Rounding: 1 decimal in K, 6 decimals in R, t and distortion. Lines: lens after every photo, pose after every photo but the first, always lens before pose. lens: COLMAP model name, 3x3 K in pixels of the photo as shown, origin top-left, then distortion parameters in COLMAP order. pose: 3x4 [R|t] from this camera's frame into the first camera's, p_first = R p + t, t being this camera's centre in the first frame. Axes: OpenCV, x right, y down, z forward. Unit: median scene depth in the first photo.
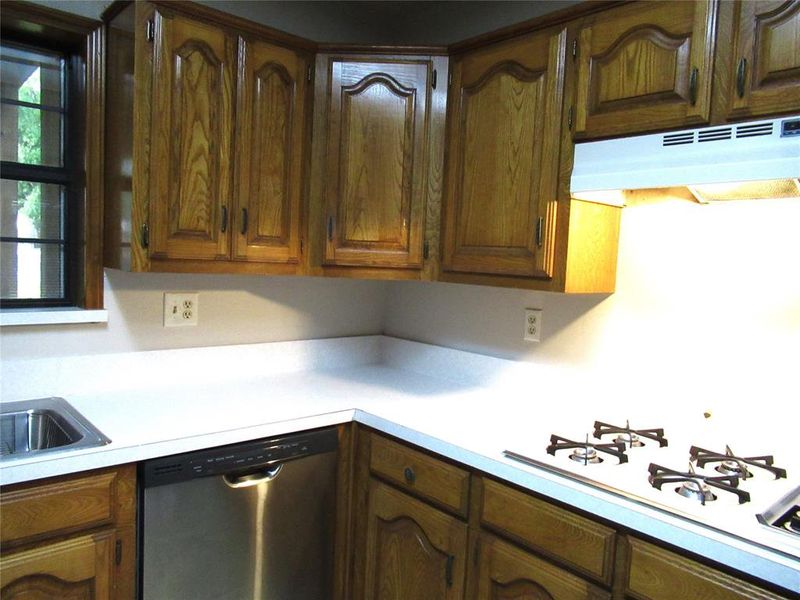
lens RADIAL K [[595.2, 0, 396.0], [0, 595.2, 303.6], [0, 0, 1]] dist [-0.001062, -0.007293]
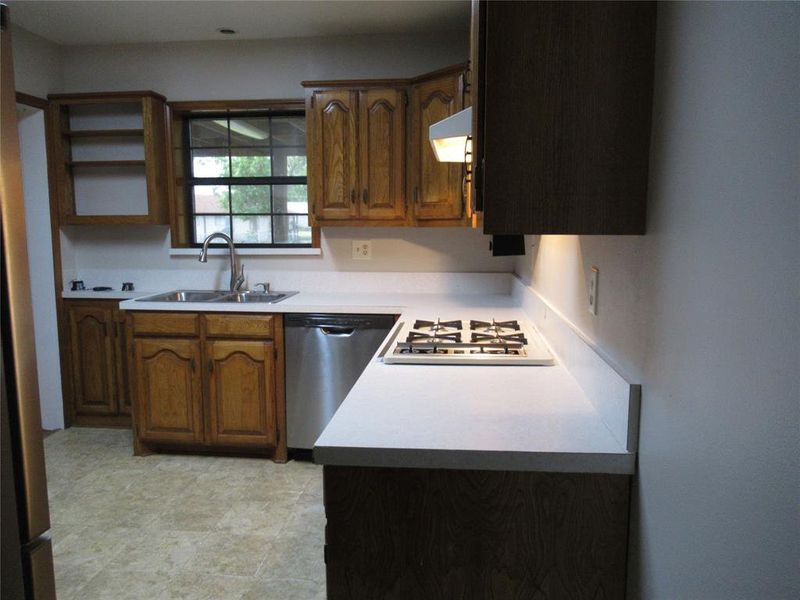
lens RADIAL K [[595.2, 0, 397.4], [0, 595.2, 304.6], [0, 0, 1]] dist [-0.001062, -0.007293]
pose [[0.673294, 0.052302, -0.737522, 1.118062], [-0.025417, 0.998543, 0.047609, 0.094877], [0.738937, -0.013309, 0.673643, -0.111200]]
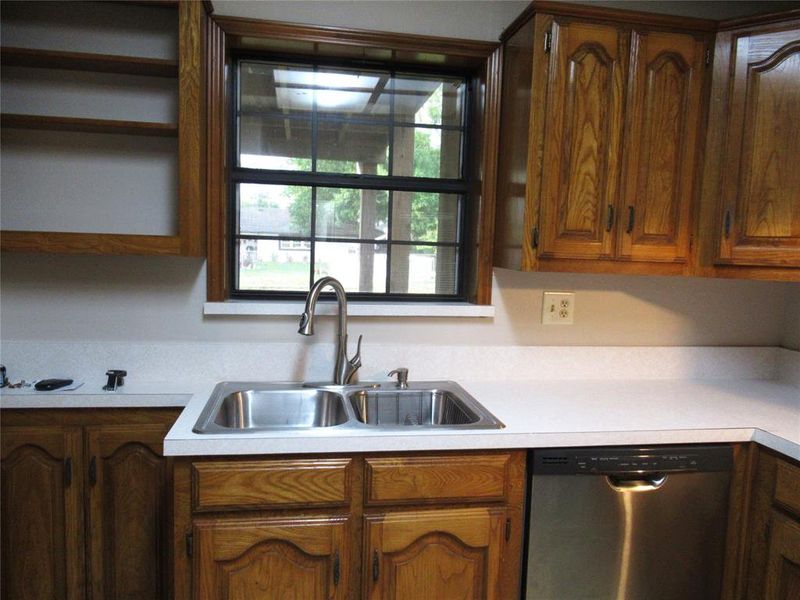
lens RADIAL K [[595.2, 0, 399.4], [0, 595.2, 304.1], [0, 0, 1]] dist [-0.001062, -0.007293]
pose [[0.852493, 0.033081, -0.521692, -0.064656], [-0.035113, 0.999365, 0.005992, 0.007091], [0.521559, 0.013210, 0.853113, -0.025659]]
